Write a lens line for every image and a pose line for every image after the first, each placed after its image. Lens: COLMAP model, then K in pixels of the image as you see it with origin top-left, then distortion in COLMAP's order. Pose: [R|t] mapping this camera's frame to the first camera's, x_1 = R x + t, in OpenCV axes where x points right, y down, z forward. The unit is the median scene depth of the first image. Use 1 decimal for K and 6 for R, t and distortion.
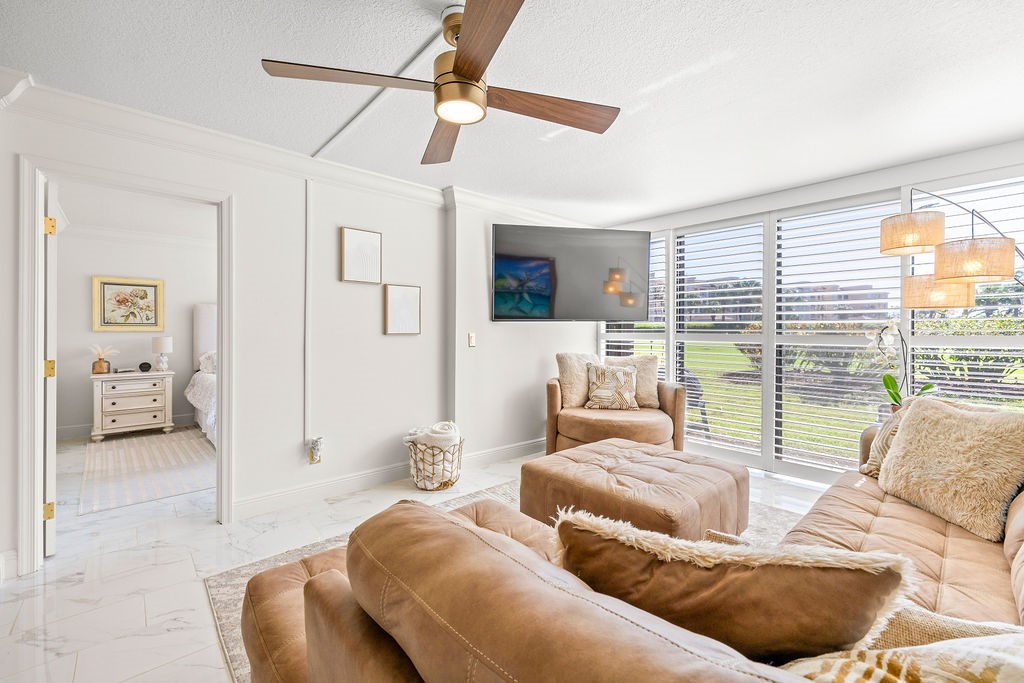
lens RADIAL K [[430.2, 0, 514.1], [0, 430.2, 337.8], [0, 0, 1]] dist [0.000034, -0.000780]
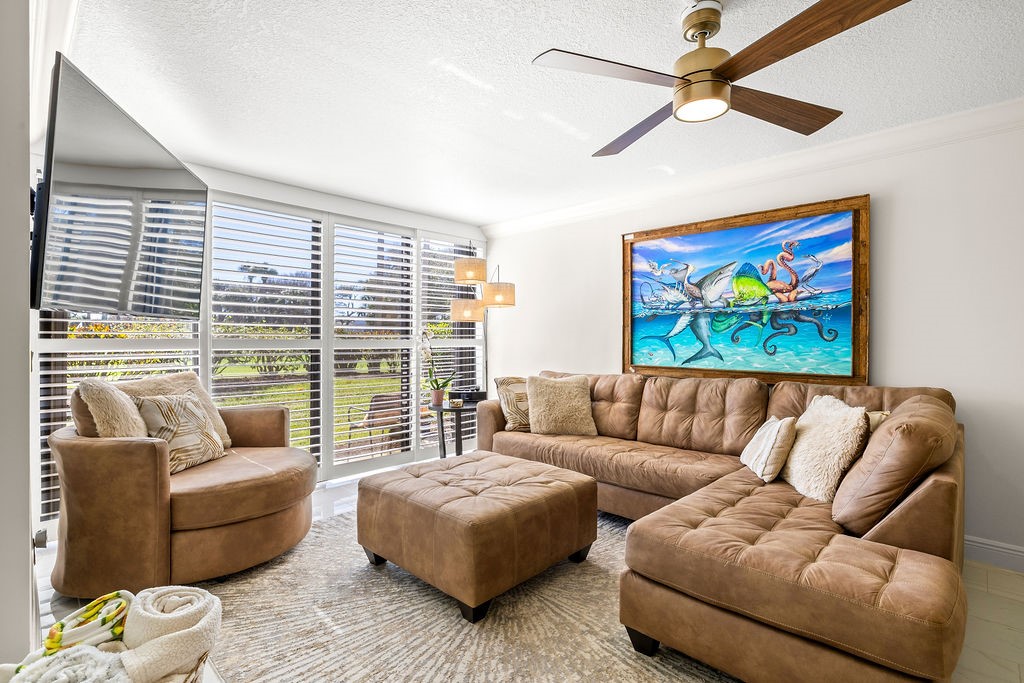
lens RADIAL K [[480.7, 0, 505.2], [0, 480.7, 341.1], [0, 0, 1]] dist [-0.000720, -0.000730]
pose [[-0.065389, -0.009419, 0.997815, -0.479248], [0.009827, 0.999901, 0.010083, -0.011054], [-0.997811, 0.010465, -0.065290, 0.611935]]
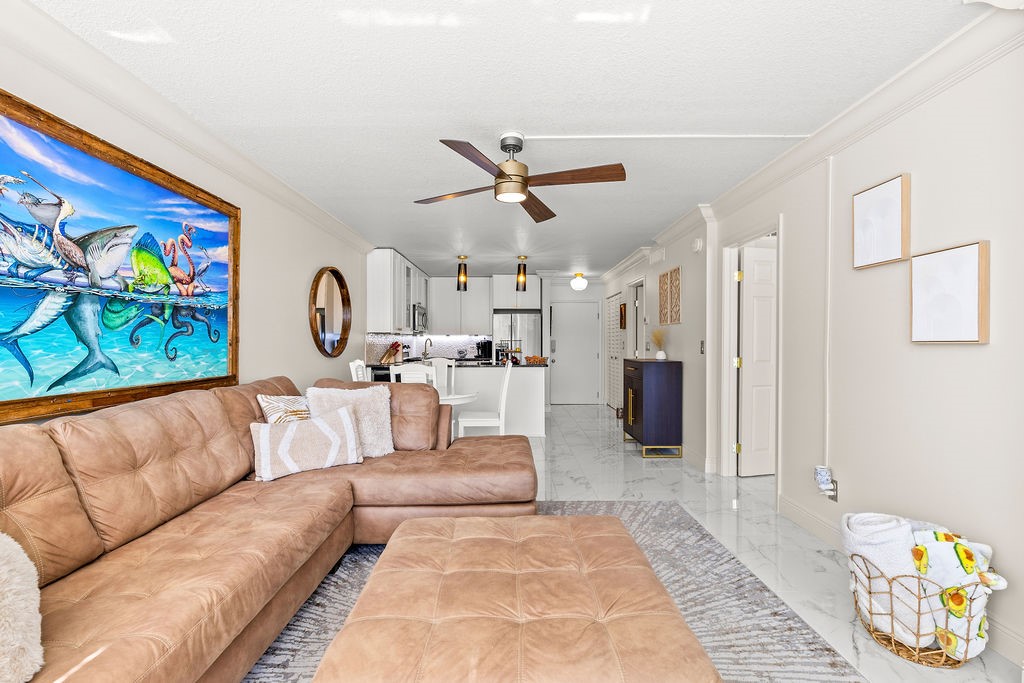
lens RADIAL K [[430.2, 0, 513.7], [0, 430.2, 343.0], [0, 0, 1]] dist [0.000034, -0.000780]
pose [[-0.666504, 0.001416, -0.745500, 0.409766], [-0.009082, 0.999909, 0.010019, -0.007856], [0.745446, 0.013448, -0.666430, 0.826208]]
